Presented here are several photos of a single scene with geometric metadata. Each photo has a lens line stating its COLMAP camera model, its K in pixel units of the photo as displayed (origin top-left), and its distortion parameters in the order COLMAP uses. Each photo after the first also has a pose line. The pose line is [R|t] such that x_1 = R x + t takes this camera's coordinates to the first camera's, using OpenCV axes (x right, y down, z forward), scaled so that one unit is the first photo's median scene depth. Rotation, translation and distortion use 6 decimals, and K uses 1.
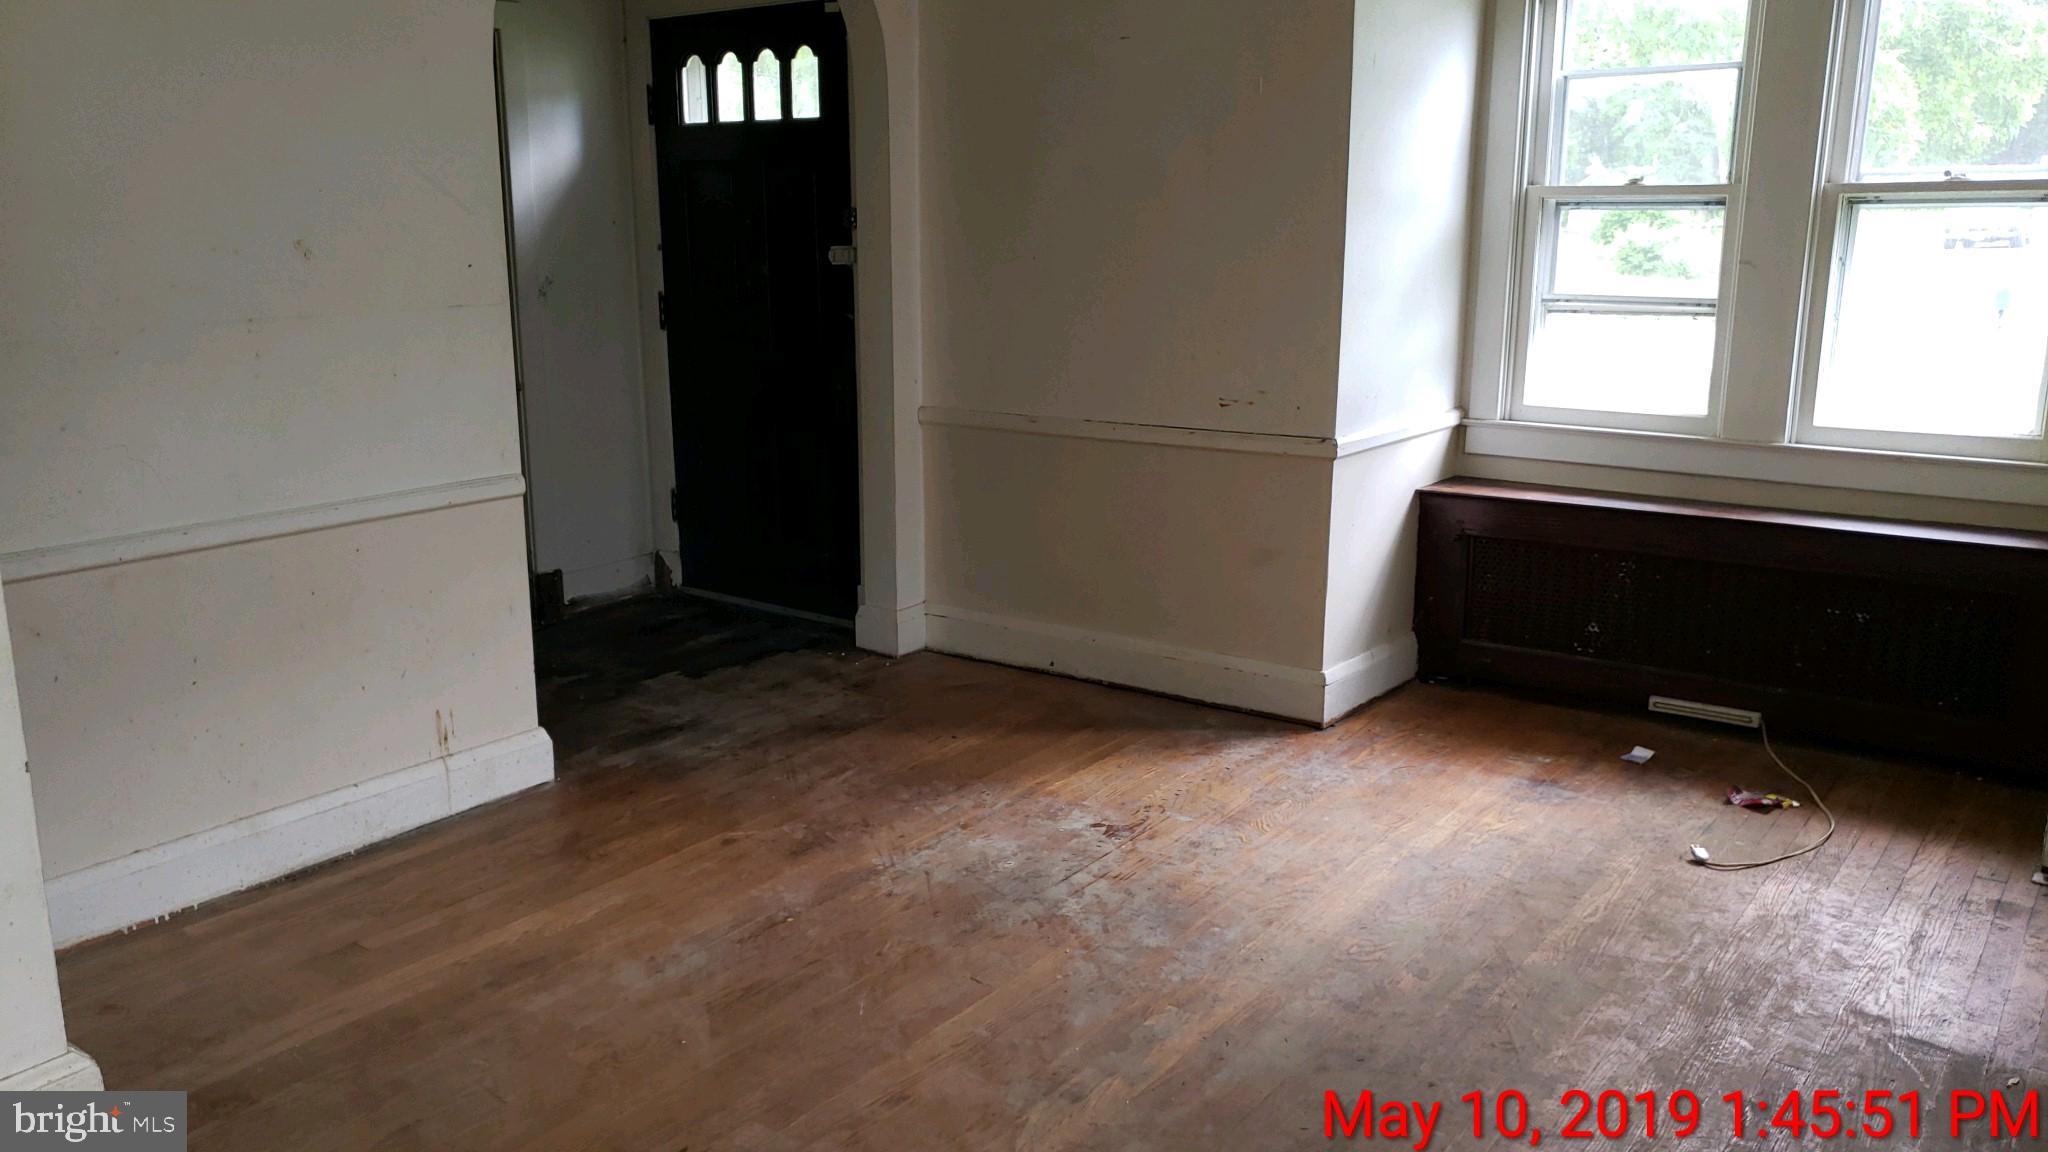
lens RADIAL K [[1590.7, 0, 970.7], [0, 1590.7, 577.2], [0, 0, 1]] dist [-0.002557, 0.006199]
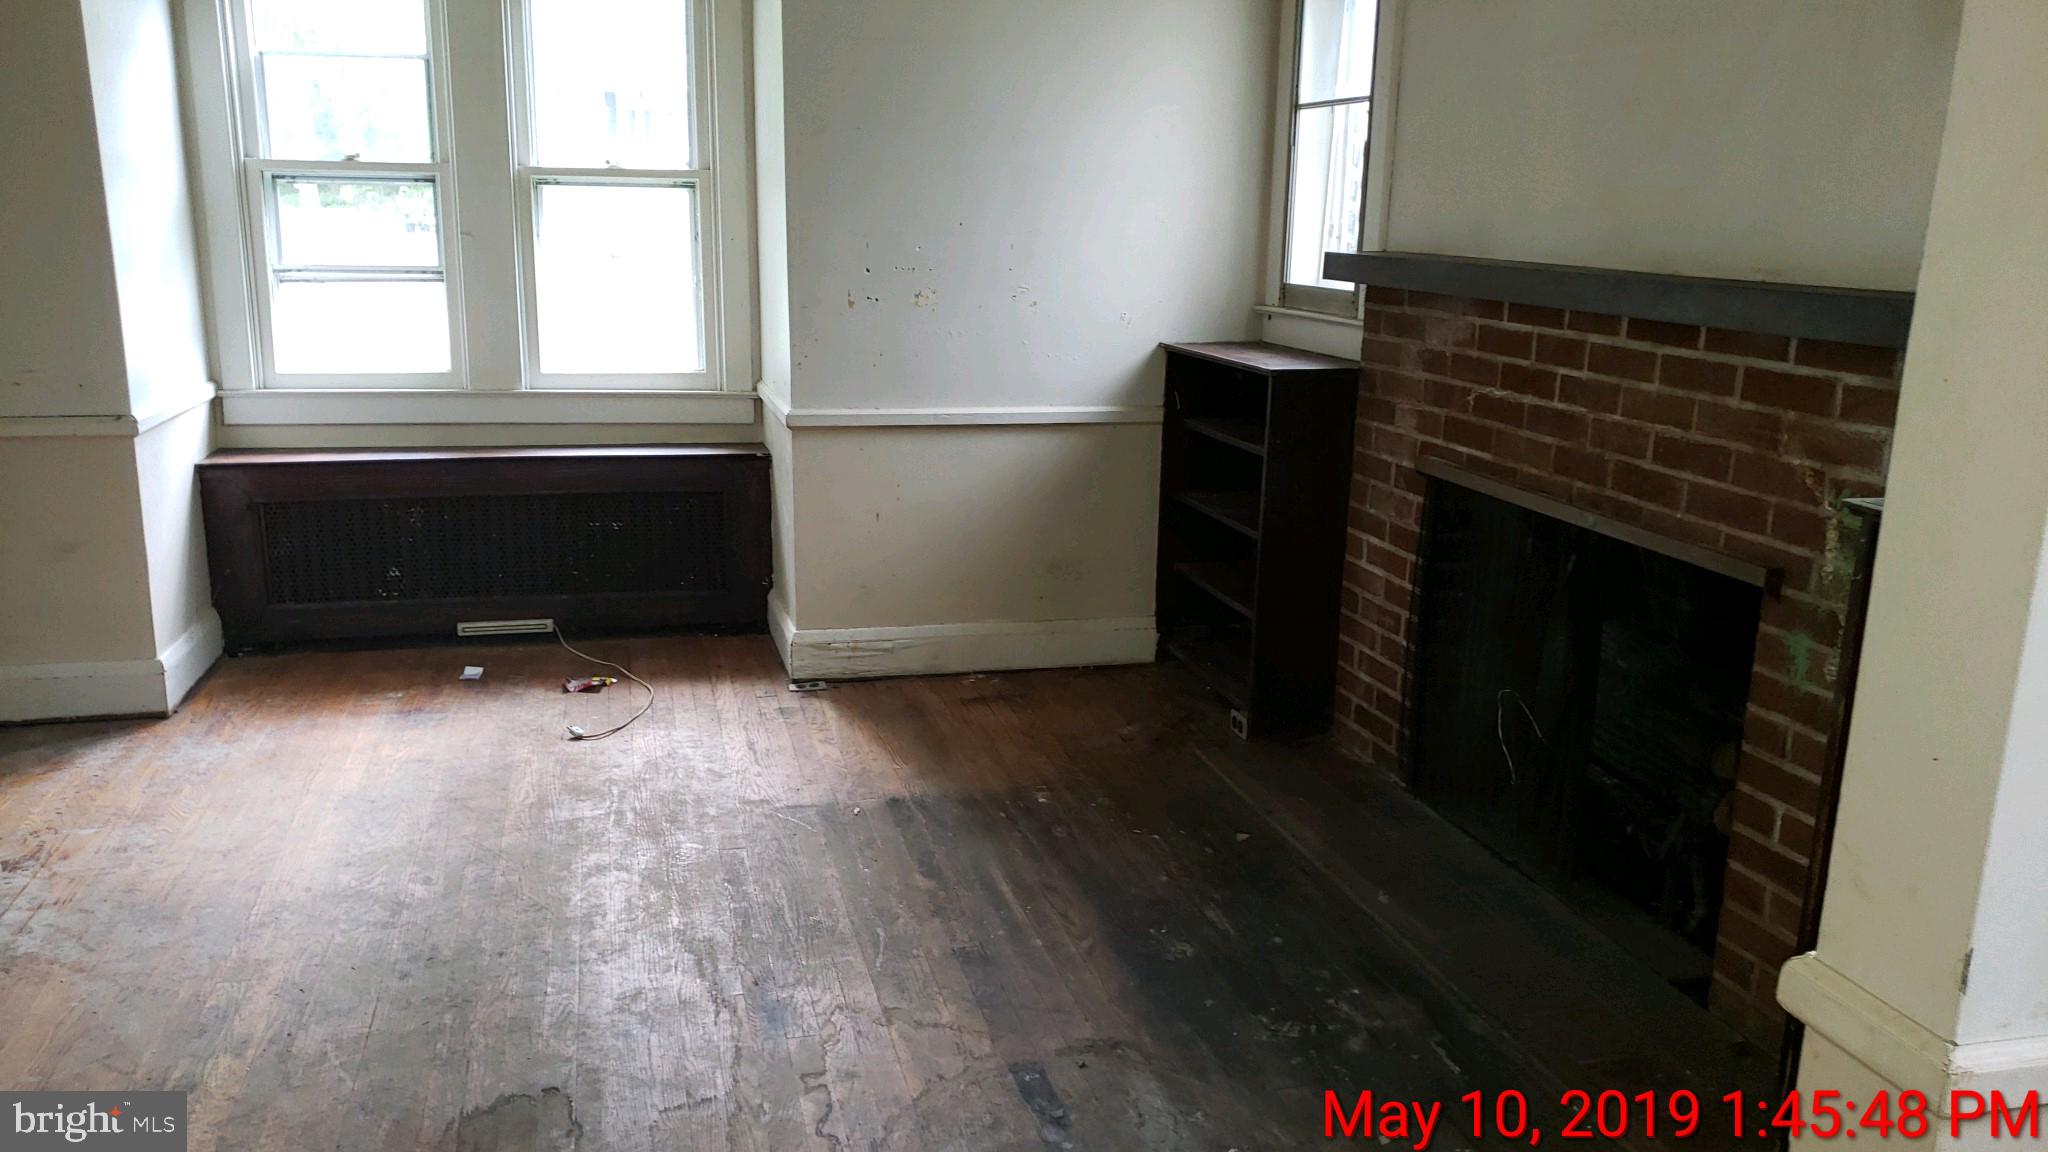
lens RADIAL K [[1565.7, 0, 1010.0], [0, 1565.7, 597.8], [0, 0, 1]] dist [0.120930, -0.327717]
pose [[0.619369, -0.167862, 0.766944, -0.192866], [0.149235, 0.984237, 0.094902, 0.009964], [-0.770786, 0.055675, 0.634657, -0.005650]]
